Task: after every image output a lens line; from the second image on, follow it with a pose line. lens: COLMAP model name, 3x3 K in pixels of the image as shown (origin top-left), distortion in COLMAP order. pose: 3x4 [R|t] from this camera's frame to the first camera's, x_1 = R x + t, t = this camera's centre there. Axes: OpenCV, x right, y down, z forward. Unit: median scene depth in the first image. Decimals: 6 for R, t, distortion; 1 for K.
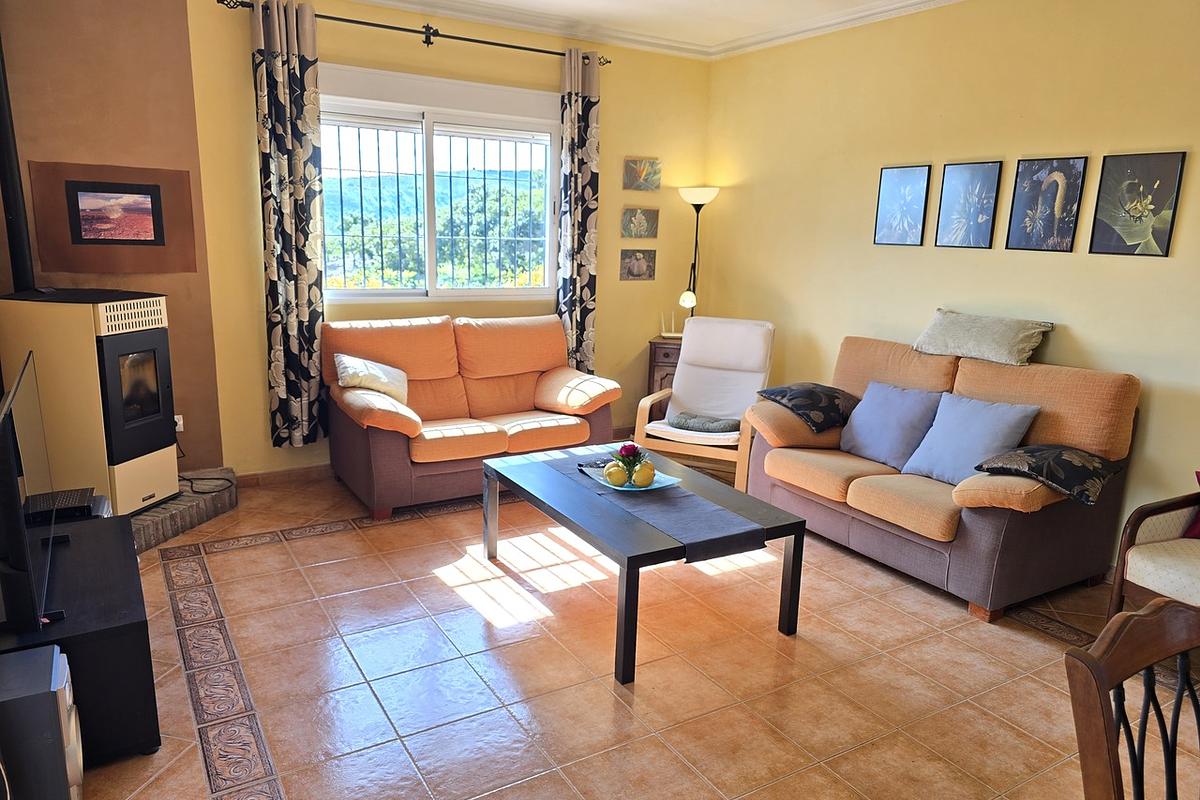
lens RADIAL K [[807.4, 0, 593.9], [0, 807.4, 406.9], [0, 0, 1]] dist [0.019821, -0.025974]
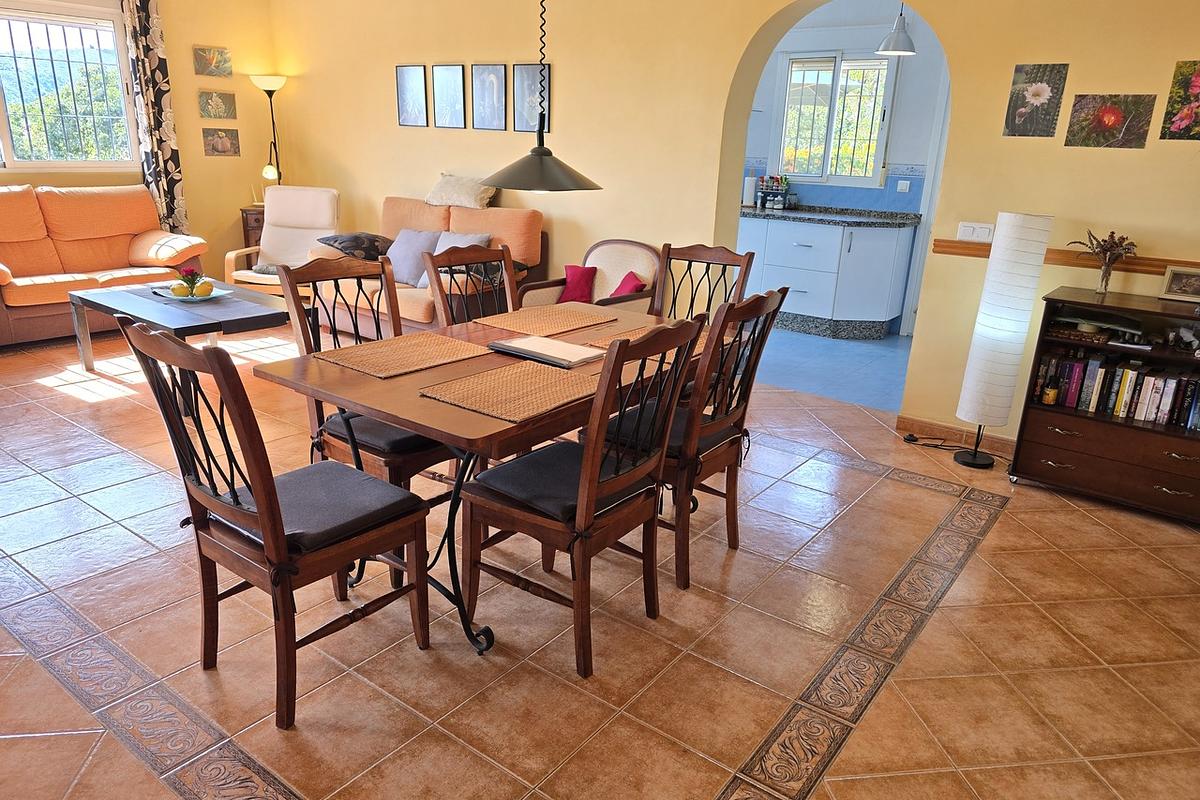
lens RADIAL K [[807.4, 0, 622.7], [0, 807.4, 405.3], [0, 0, 1]] dist [0.019821, -0.025974]
pose [[0.920281, -0.110189, 0.375421, 0.117276], [0.066004, 0.989494, 0.128627, 0.096223], [-0.385650, -0.093594, 0.917886, -0.365365]]
